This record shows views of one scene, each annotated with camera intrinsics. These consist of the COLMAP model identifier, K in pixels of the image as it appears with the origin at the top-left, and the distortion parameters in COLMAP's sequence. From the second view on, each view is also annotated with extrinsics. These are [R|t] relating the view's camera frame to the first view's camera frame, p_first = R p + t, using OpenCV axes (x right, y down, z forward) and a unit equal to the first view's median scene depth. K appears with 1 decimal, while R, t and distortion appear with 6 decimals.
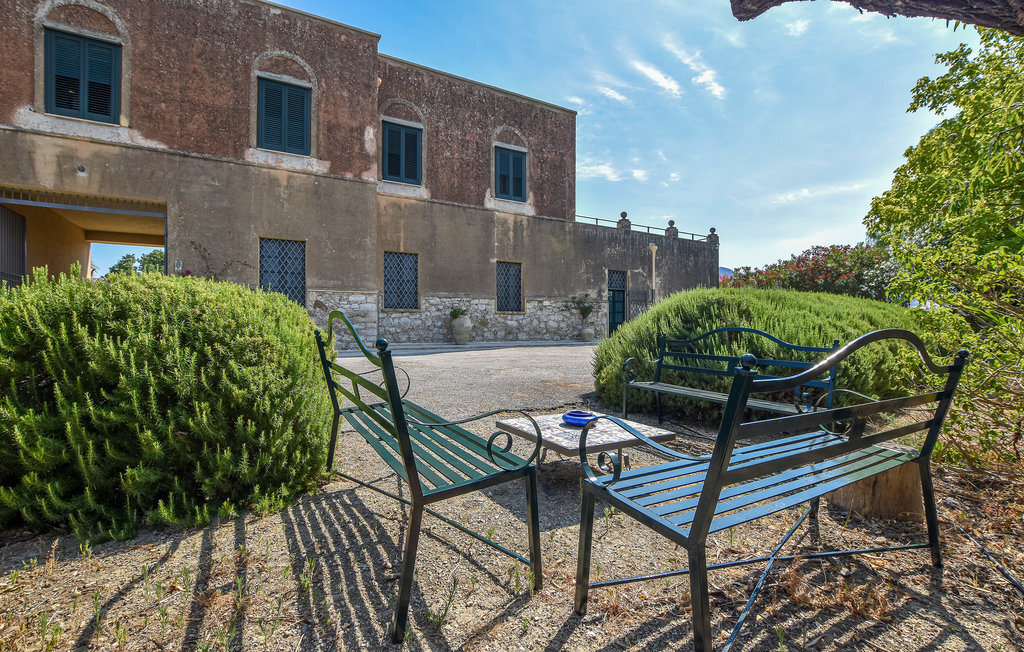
lens RADIAL K [[451.7, 0, 512.1], [0, 451.7, 323.1], [0, 0, 1]] dist [-0.000672, 0.000462]
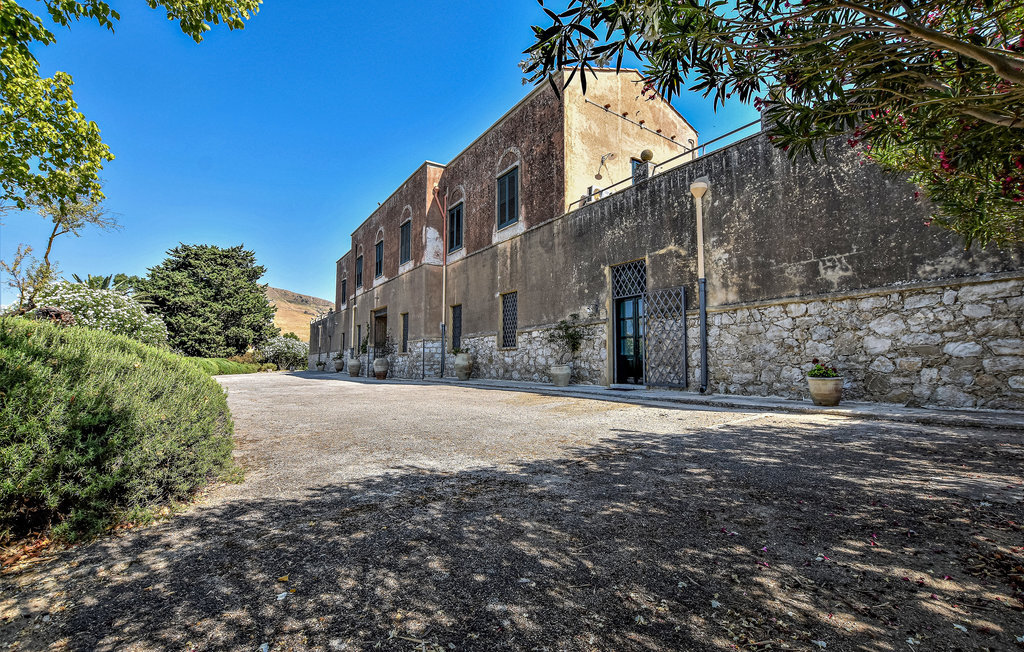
lens RADIAL K [[451.7, 0, 516.5], [0, 451.7, 328.8], [0, 0, 1]] dist [-0.000672, 0.000462]
pose [[0.063788, -0.080049, -0.994748, 0.864555], [0.006080, 0.996790, -0.079823, 0.009416], [0.997945, -0.000957, 0.064070, 0.925816]]
